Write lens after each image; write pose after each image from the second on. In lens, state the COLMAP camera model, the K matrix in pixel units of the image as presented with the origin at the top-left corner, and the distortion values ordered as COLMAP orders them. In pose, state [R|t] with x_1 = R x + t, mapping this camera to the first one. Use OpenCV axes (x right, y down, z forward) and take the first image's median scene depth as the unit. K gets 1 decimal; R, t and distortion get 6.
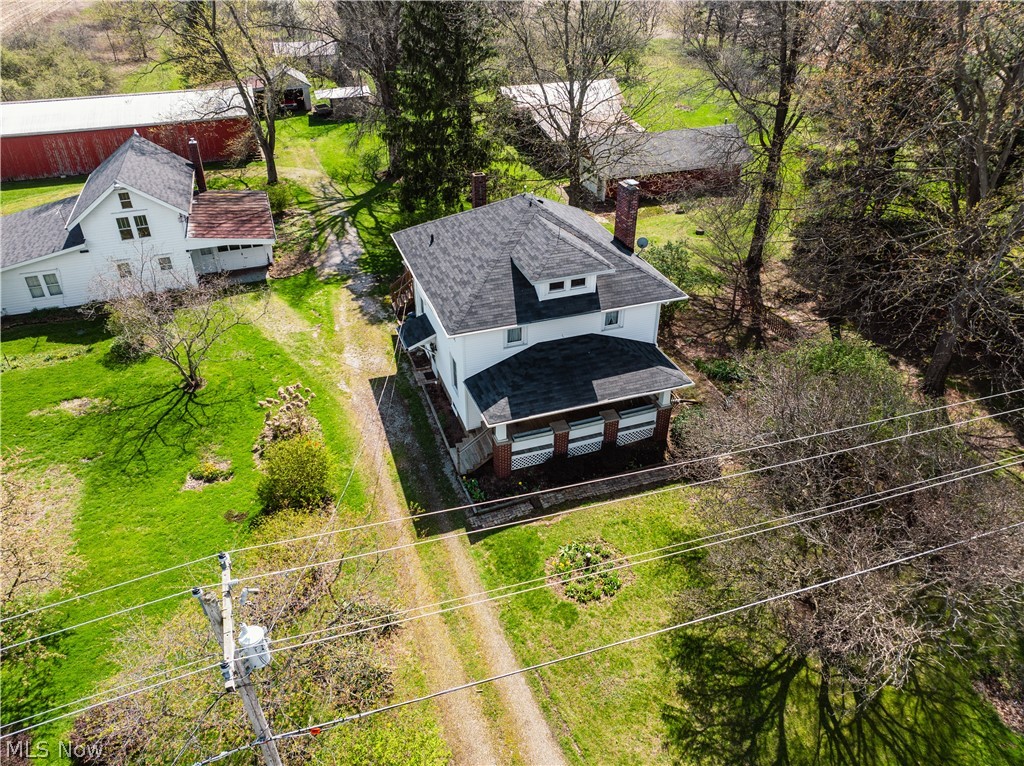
lens RADIAL K [[713.8, 0, 512.0], [0, 713.8, 383.0], [0, 0, 1]] dist [-0.067078, 0.033243]
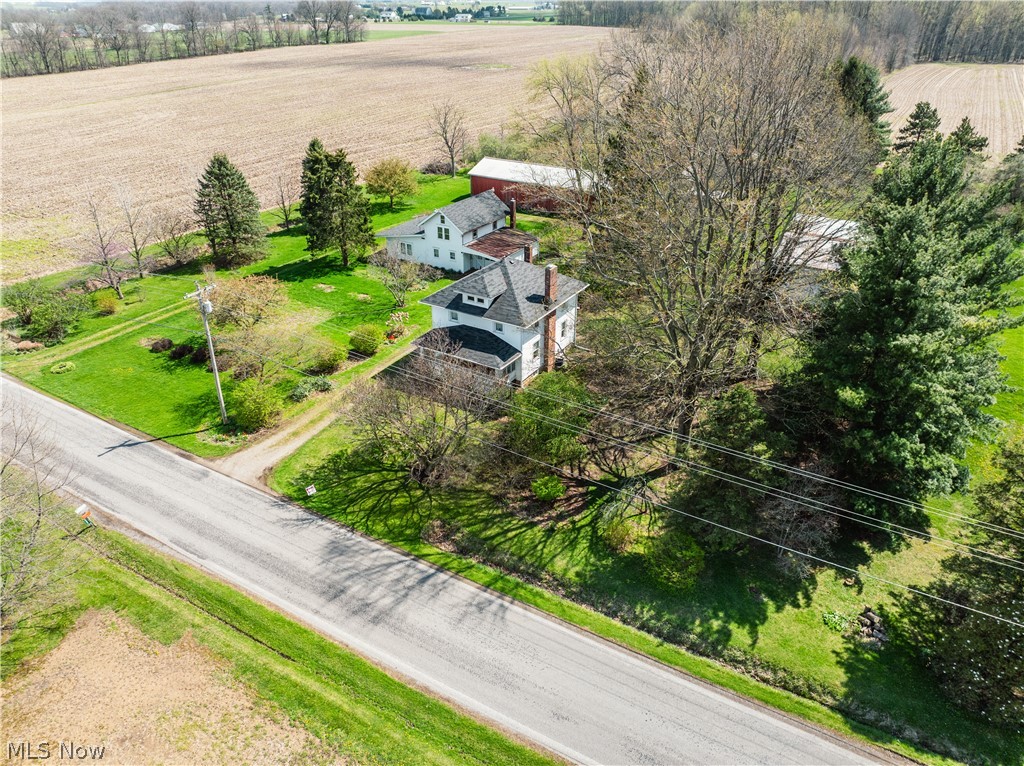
lens RADIAL K [[706.7, 0, 512.0], [0, 706.7, 383.0], [0, 0, 1]] dist [-0.034080, 0.002671]
pose [[0.637888, 0.367385, -0.676851, 1.457786], [-0.425347, 0.900737, 0.088046, -0.134387], [0.642012, 0.231733, 0.730836, -0.310147]]
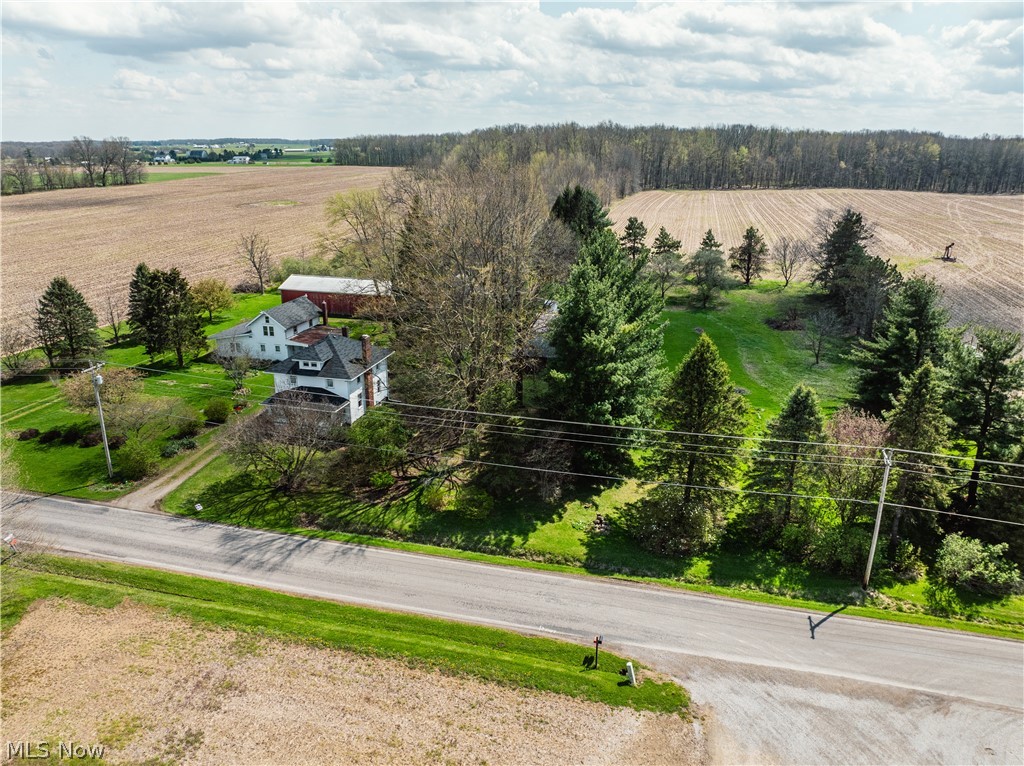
lens RADIAL K [[713.8, 0, 512.0], [0, 713.8, 383.0], [0, 0, 1]] dist [-0.067078, 0.033243]
pose [[0.833424, 0.179238, -0.522760, 1.932847], [-0.308897, 0.935464, -0.171726, 0.134859], [0.458243, 0.304599, 0.835005, -0.772681]]
